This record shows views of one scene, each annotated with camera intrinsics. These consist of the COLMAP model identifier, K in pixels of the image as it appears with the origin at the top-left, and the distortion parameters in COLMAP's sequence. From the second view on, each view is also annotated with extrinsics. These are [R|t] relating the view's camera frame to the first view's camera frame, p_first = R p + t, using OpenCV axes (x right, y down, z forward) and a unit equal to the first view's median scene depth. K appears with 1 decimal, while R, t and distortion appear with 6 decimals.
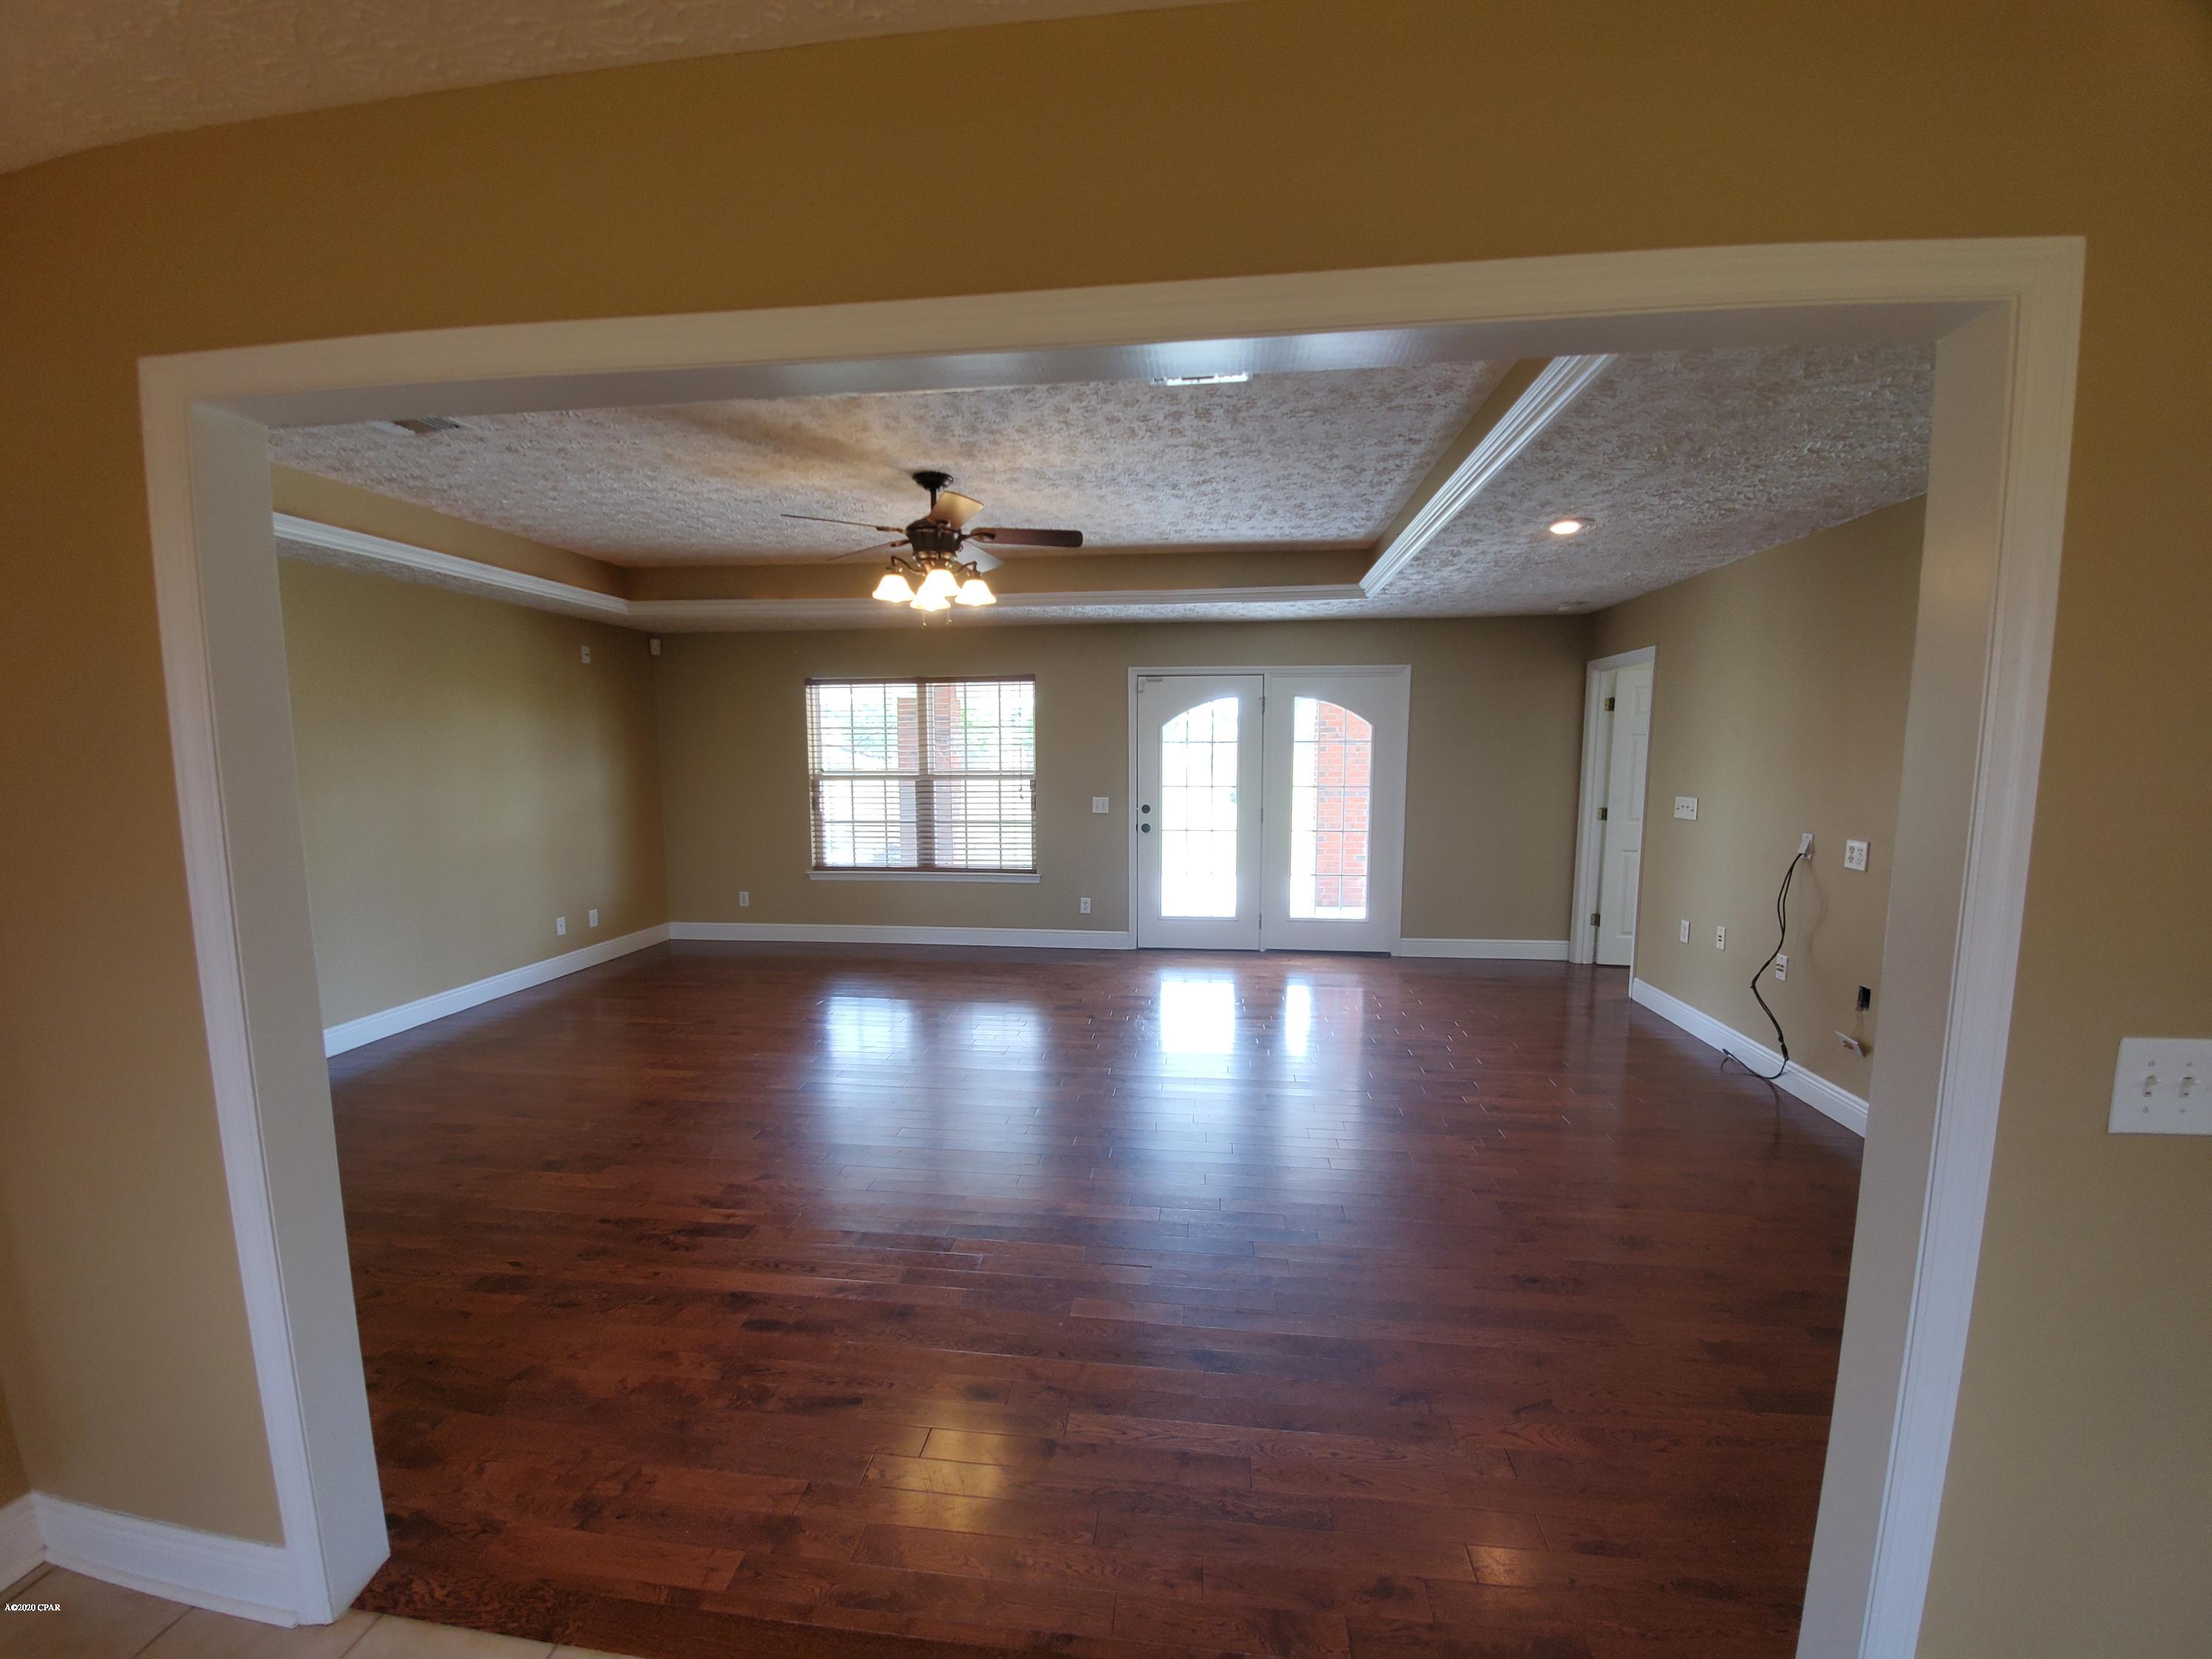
lens RADIAL K [[873.3, 0, 1111.3], [0, 873.3, 848.8], [0, 0, 1]] dist [0.011011, -0.015971]
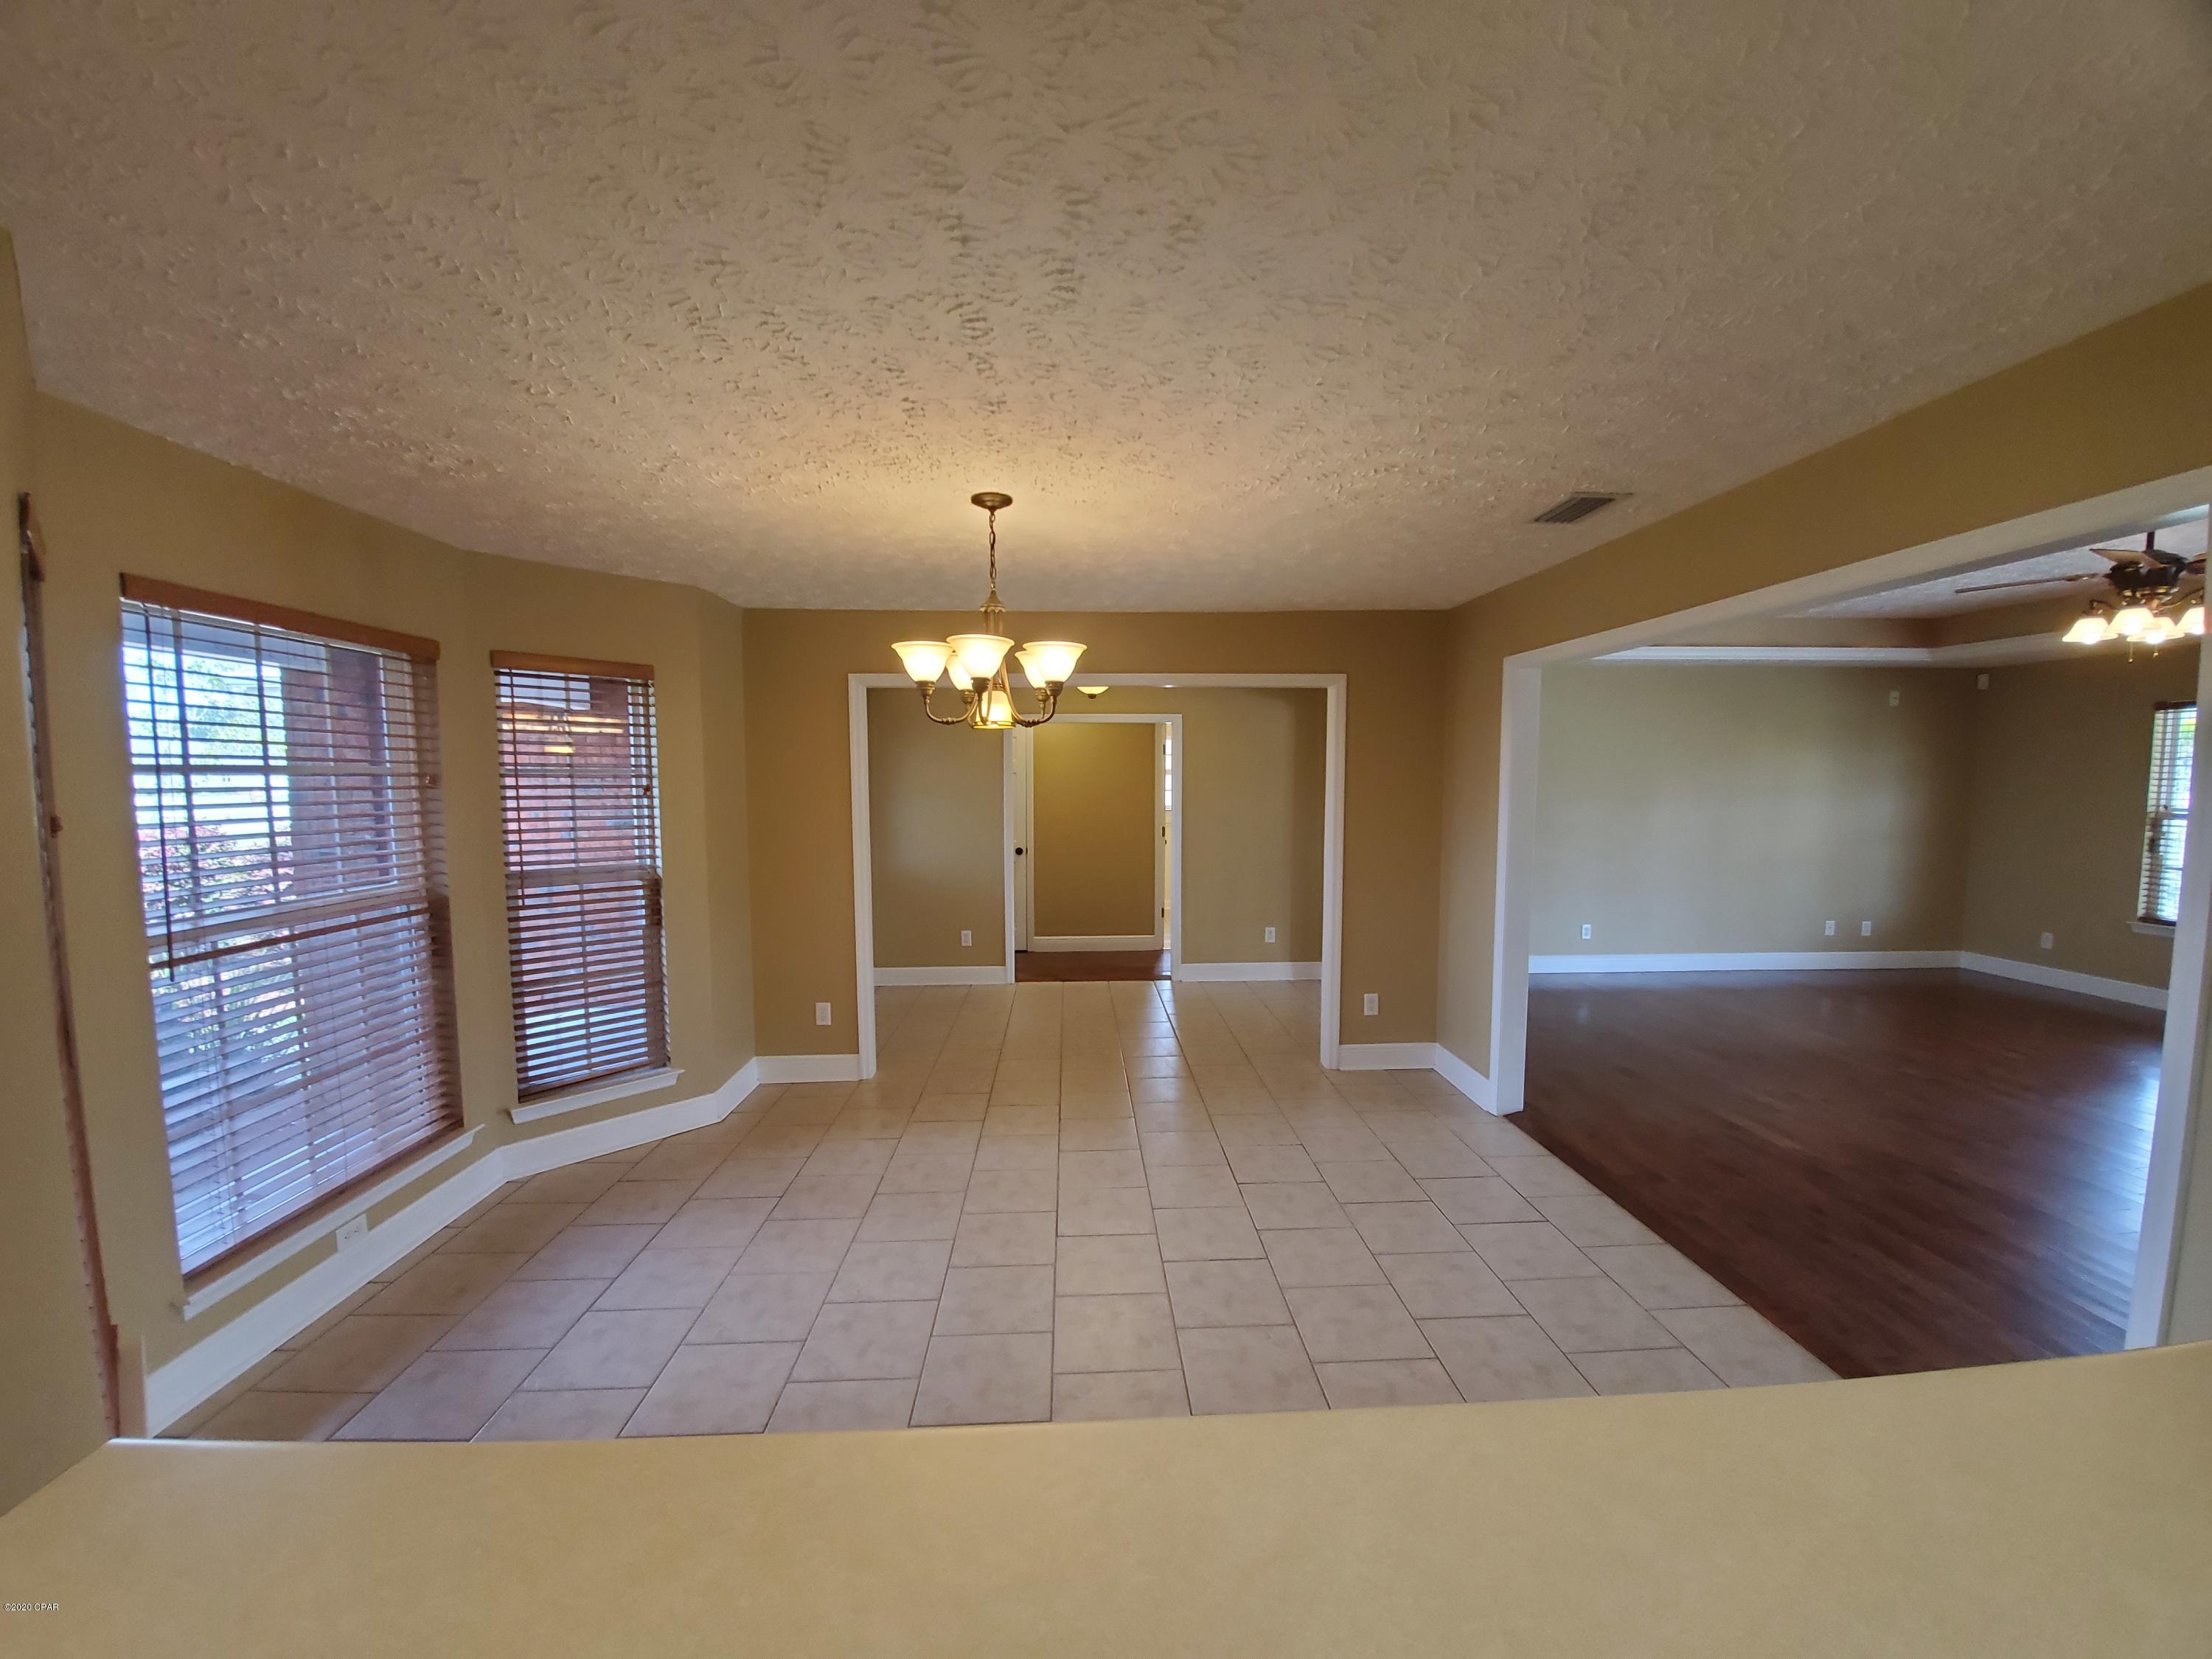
lens RADIAL K [[863.0, 0, 1104.7], [0, 863.0, 856.1], [0, 0, 1]] dist [0.009291, -0.016652]
pose [[0.153669, 0.085571, -0.984410, 0.354543], [-0.106003, 0.991922, 0.069677, 0.012778], [0.982420, 0.093643, 0.161498, -0.169743]]
